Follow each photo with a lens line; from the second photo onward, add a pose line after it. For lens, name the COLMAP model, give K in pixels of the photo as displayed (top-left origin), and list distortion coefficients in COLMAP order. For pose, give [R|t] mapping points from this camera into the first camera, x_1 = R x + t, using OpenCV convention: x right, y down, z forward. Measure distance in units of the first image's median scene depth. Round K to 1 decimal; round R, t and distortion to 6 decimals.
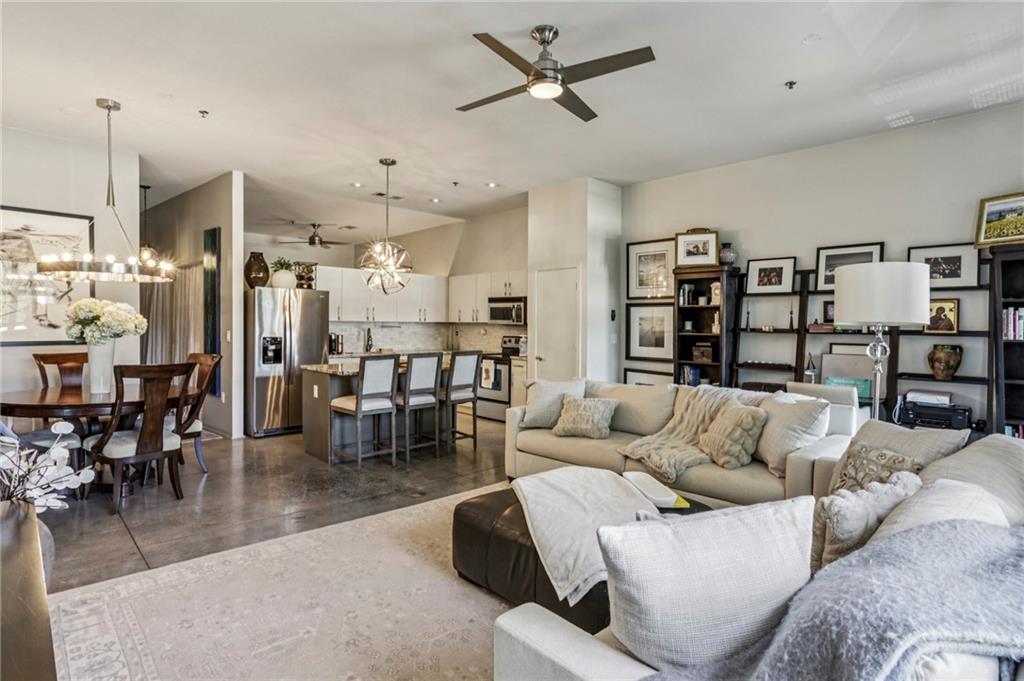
lens RADIAL K [[529.7, 0, 516.0], [0, 529.7, 324.4], [0, 0, 1]] dist [-0.024211, 0.000226]
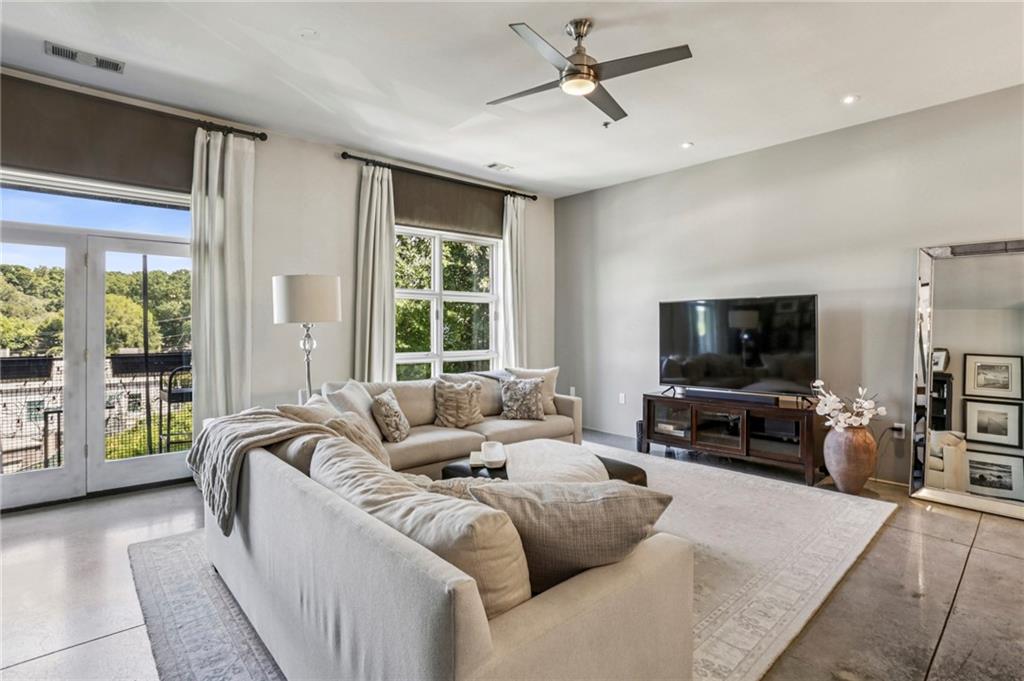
lens RADIAL K [[504.3, 0, 512.6], [0, 504.3, 335.7], [0, 0, 1]] dist [-0.067267, 0.031073]
pose [[-0.998936, -0.012713, 0.044337, 0.067338], [-0.012175, 0.999849, 0.012381, 0.004096], [-0.044488, 0.011828, -0.998940, 0.951761]]
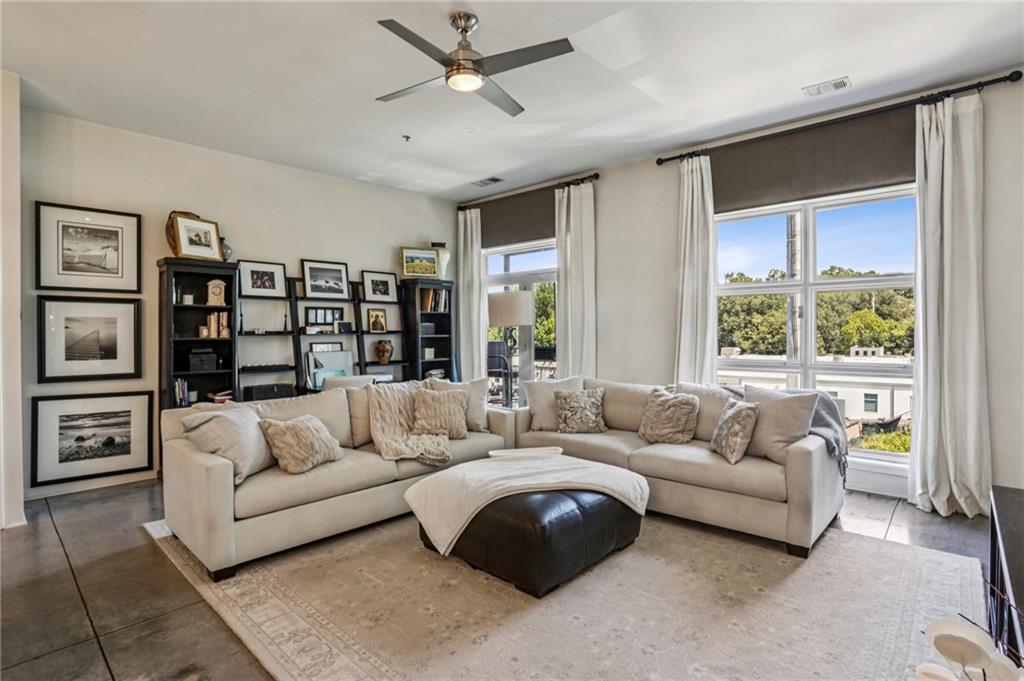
lens RADIAL K [[513.6, 0, 509.5], [0, 513.6, 334.7], [0, 0, 1]] dist [-0.072134, 0.022940]
pose [[-0.049302, -0.019353, 0.998596, -0.426141], [0.001132, 0.999811, 0.019433, -0.002903], [-0.998783, 0.002089, -0.049271, 0.475005]]
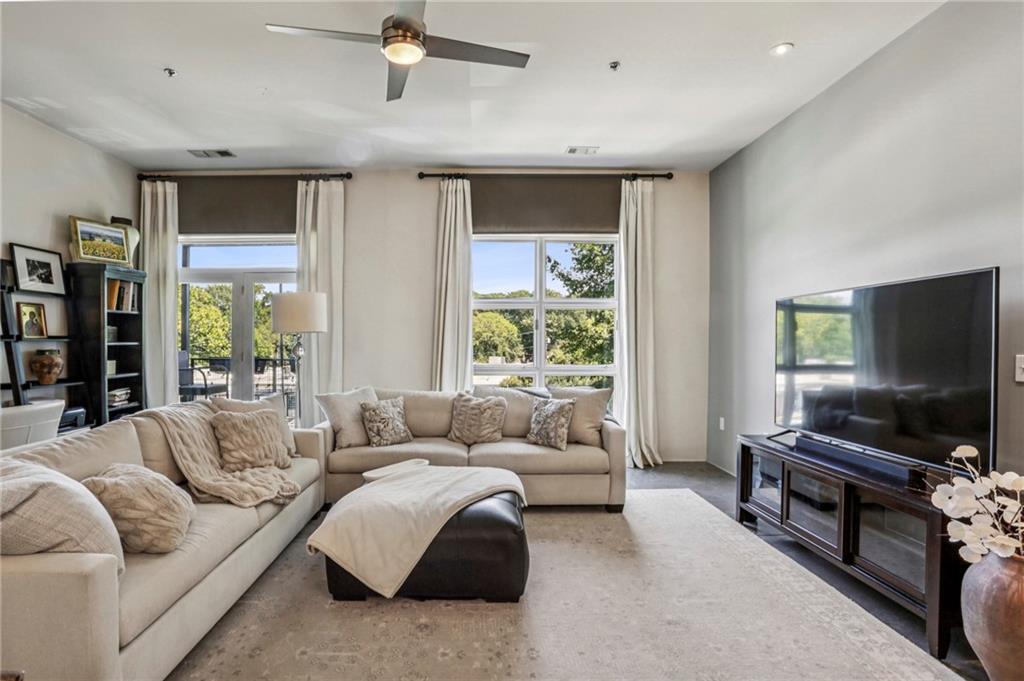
lens RADIAL K [[519.9, 0, 475.1], [0, 519.9, 348.1], [0, 0, 1]] dist [-0.098540, 0.062330]
pose [[-0.712913, -0.025766, 0.700779, -0.293836], [-0.015284, 0.999658, 0.021206, 0.002213], [-0.701086, 0.004407, -0.713063, 0.735420]]
